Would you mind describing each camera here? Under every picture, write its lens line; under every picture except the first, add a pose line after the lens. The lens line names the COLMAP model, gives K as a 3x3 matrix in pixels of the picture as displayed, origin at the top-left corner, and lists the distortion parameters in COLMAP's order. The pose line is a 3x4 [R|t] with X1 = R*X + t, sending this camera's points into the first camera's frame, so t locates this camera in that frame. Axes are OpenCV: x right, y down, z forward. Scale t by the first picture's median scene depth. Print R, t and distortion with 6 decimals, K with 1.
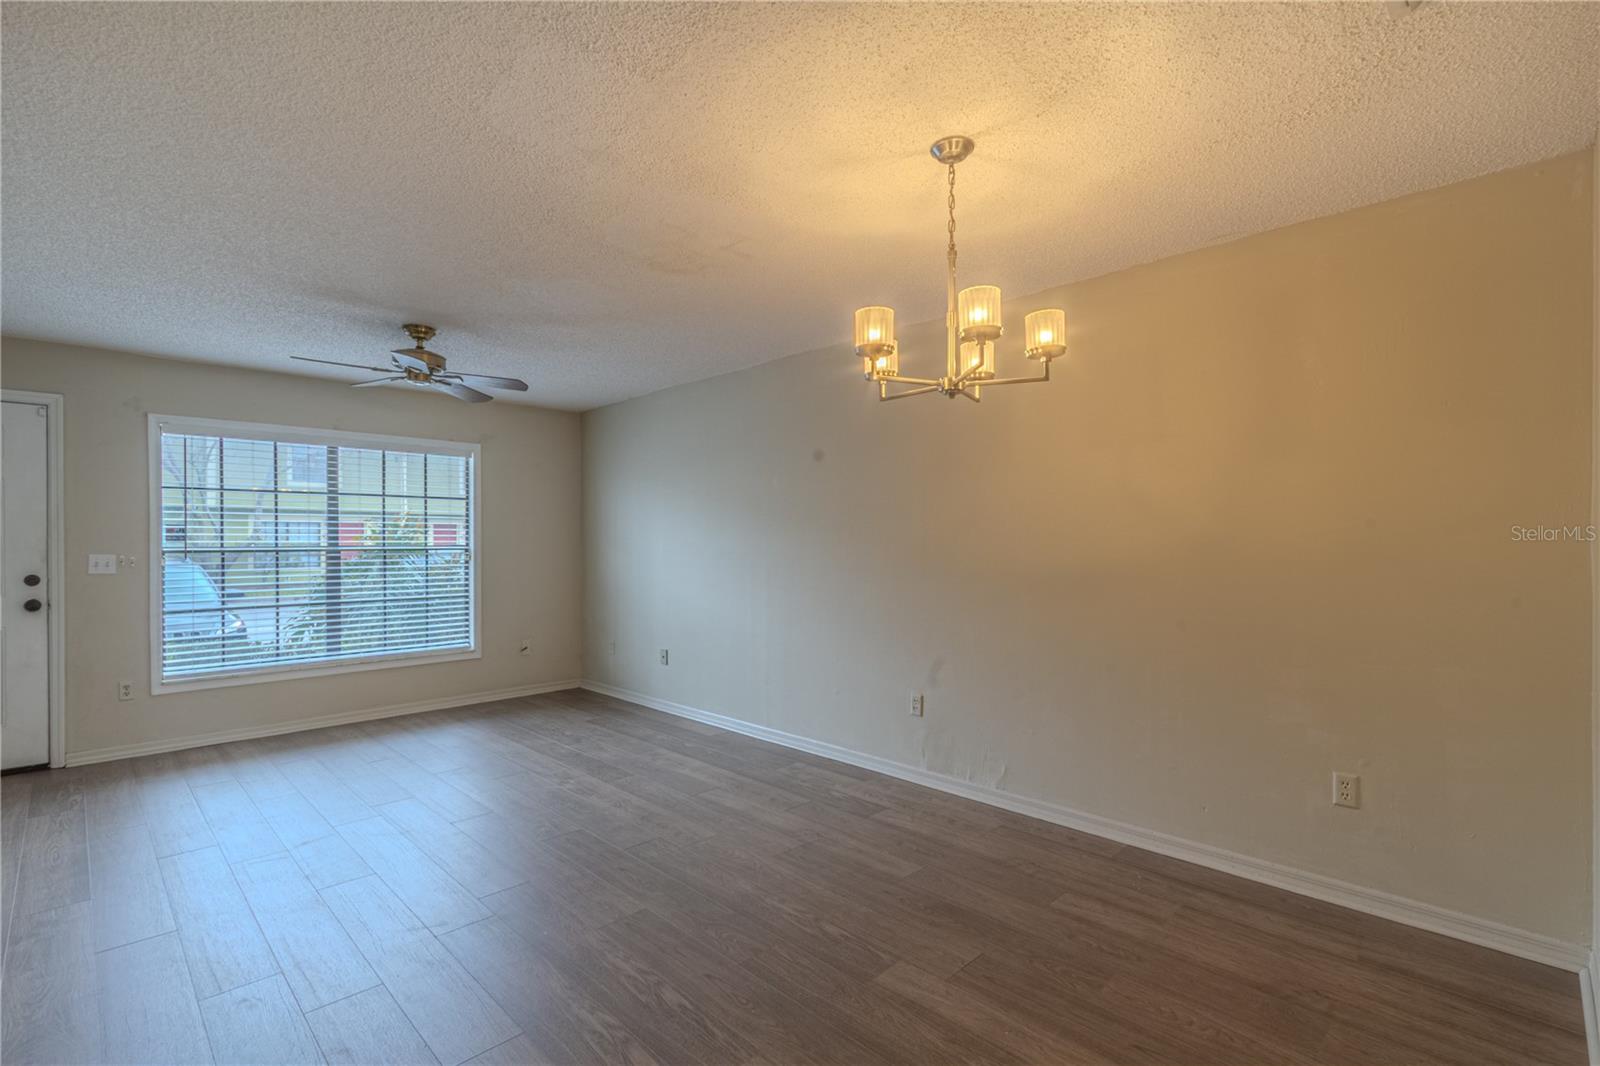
lens RADIAL K [[732.1, 0, 801.7], [0, 732.1, 544.5], [0, 0, 1]] dist [-0.001543, -0.000928]
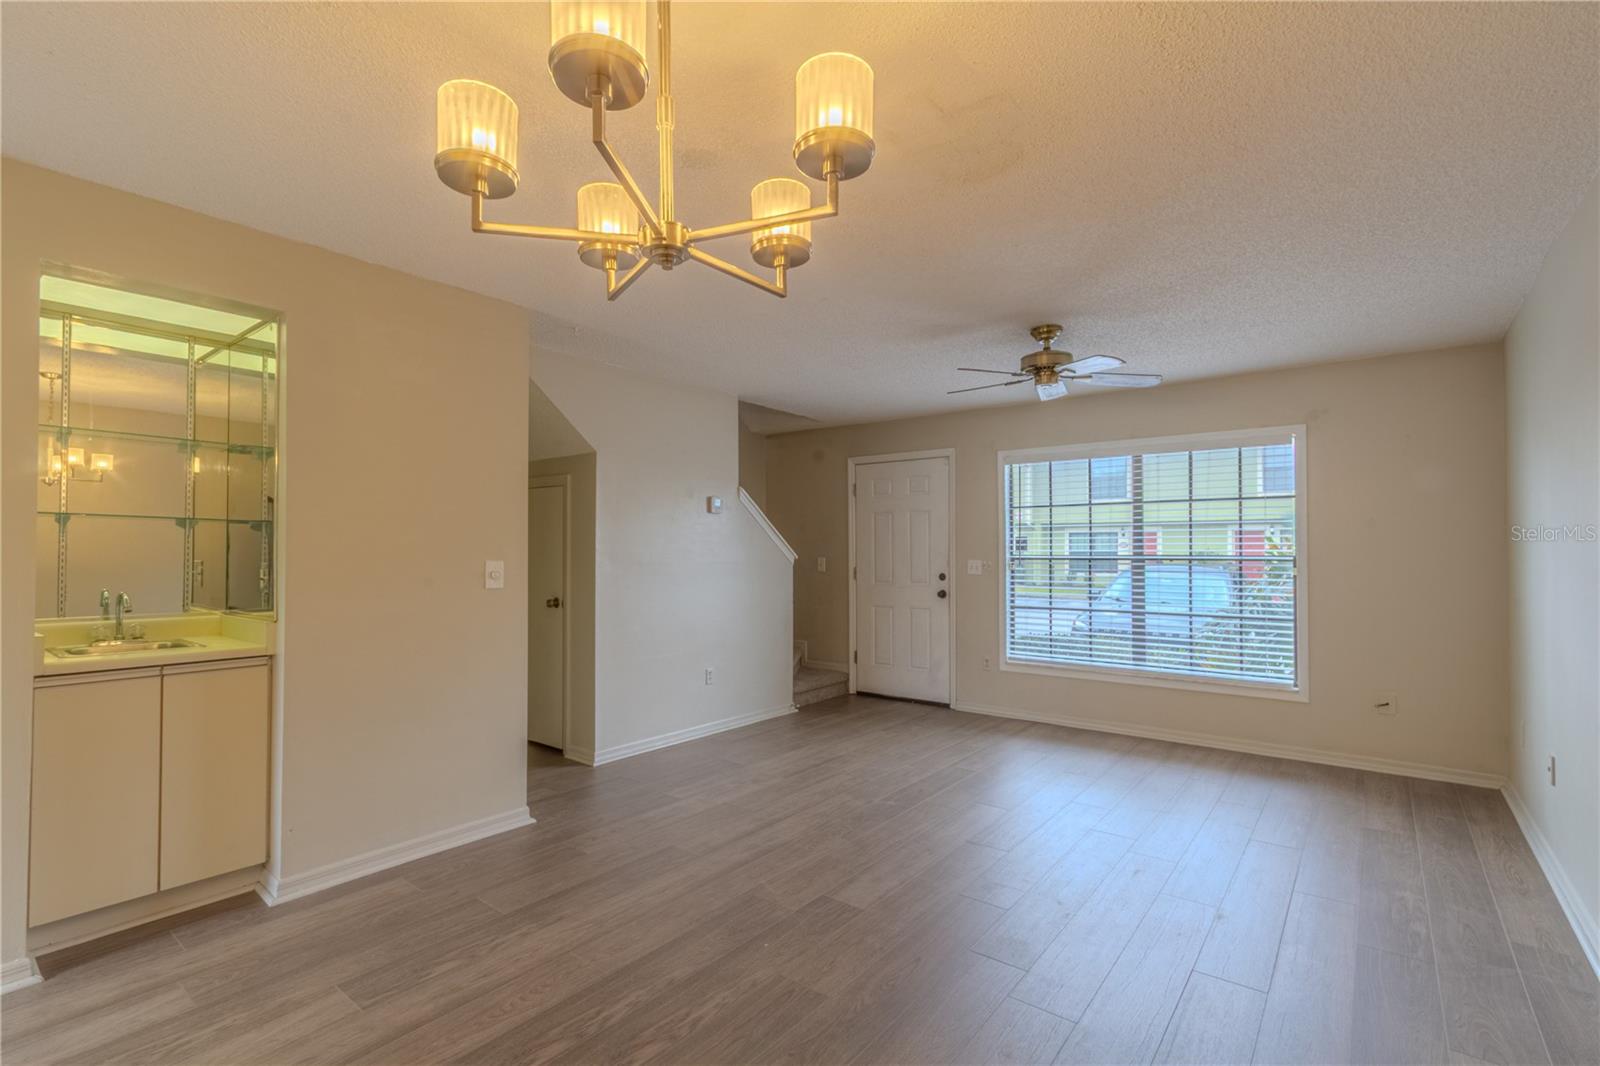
lens RADIAL K [[732.1, 0, 792.4], [0, 732.1, 548.3], [0, 0, 1]] dist [-0.001543, -0.000928]
pose [[0.106266, -0.001166, -0.994337, 0.298005], [-0.003698, 0.999992, -0.001568, -0.004014], [0.994331, 0.003843, 0.106261, 0.428940]]
